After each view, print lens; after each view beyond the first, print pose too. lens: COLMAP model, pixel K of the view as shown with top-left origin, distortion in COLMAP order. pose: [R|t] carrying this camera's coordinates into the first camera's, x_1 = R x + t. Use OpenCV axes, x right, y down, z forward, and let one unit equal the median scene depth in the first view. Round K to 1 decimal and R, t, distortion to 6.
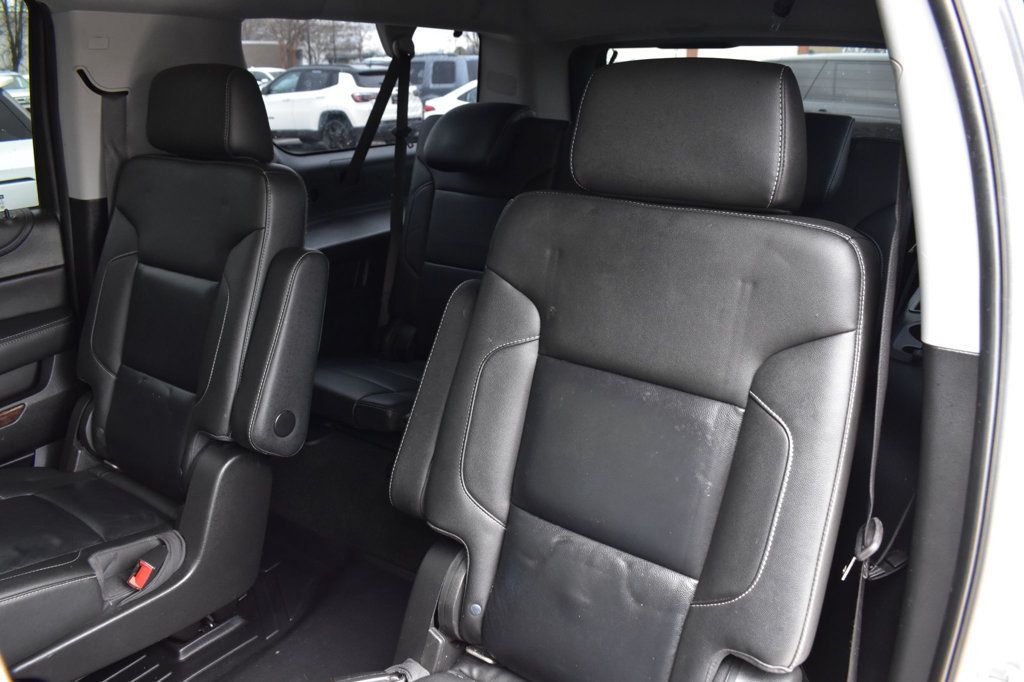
lens RADIAL K [[792.8, 0, 509.8], [0, 792.8, 337.7], [0, 0, 1]] dist [-0.090922, -0.000718]
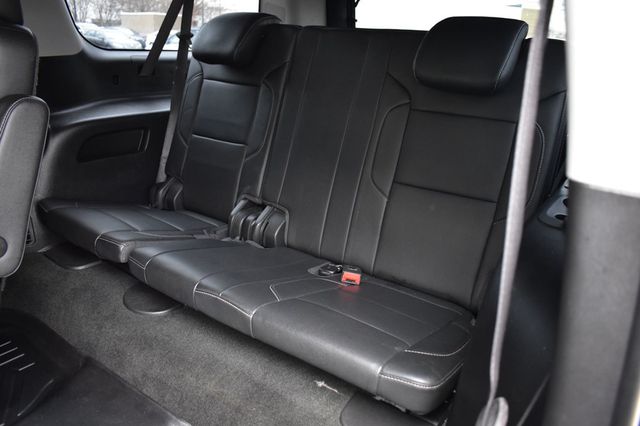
lens RADIAL K [[495.5, 0, 321.4], [0, 495.5, 214.1], [0, 0, 1]] dist [-0.090922, -0.000718]
pose [[0.998008, 0.063057, 0.001705, 0.110817], [-0.063061, 0.998005, 0.002903, 0.018508], [-0.001518, -0.003005, 0.999994, 0.199360]]
